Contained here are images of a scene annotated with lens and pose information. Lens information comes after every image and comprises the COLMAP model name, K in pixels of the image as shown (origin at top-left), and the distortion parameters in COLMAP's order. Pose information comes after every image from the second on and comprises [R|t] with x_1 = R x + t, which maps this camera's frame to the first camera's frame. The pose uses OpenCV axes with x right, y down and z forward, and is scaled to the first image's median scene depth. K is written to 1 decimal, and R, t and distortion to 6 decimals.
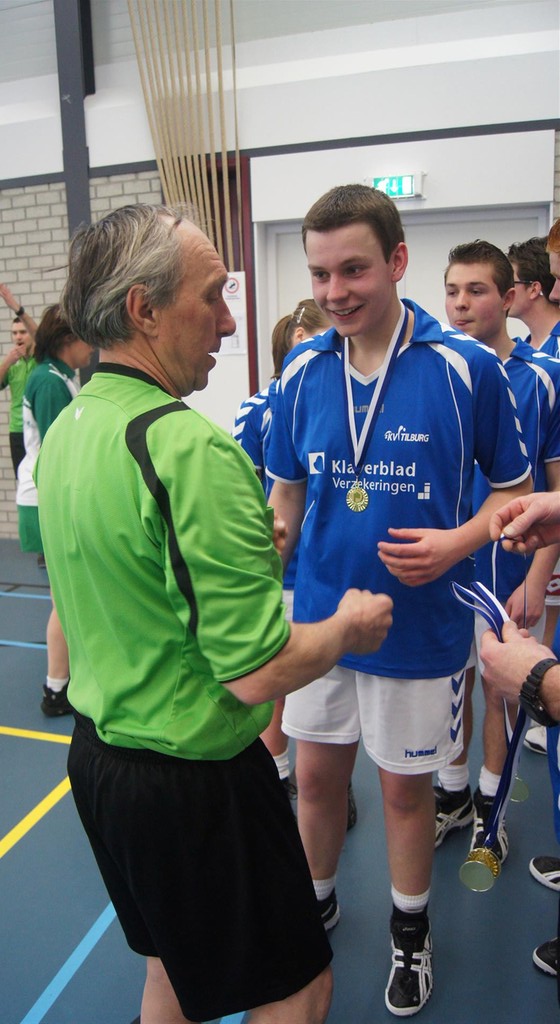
lens RADIAL K [[736.4, 0, 276.6], [0, 736.4, 505.8], [0, 0, 1]] dist [-0.085521, 0.023885]
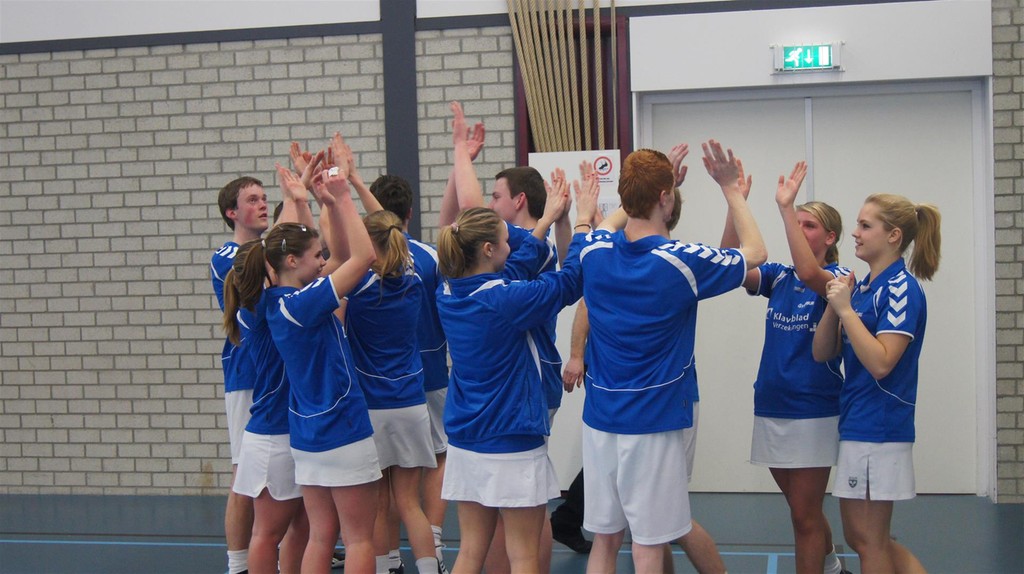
lens RADIAL K [[1361.8, 0, 517.2], [0, 1361.8, 289.6], [0, 0, 1]] dist [-0.013317, 0.000000]
pose [[0.997096, -0.000482, 0.076158, -0.278616], [0.013973, 0.984162, -0.176721, 0.104395], [-0.074866, 0.177272, 0.981310, -0.471053]]
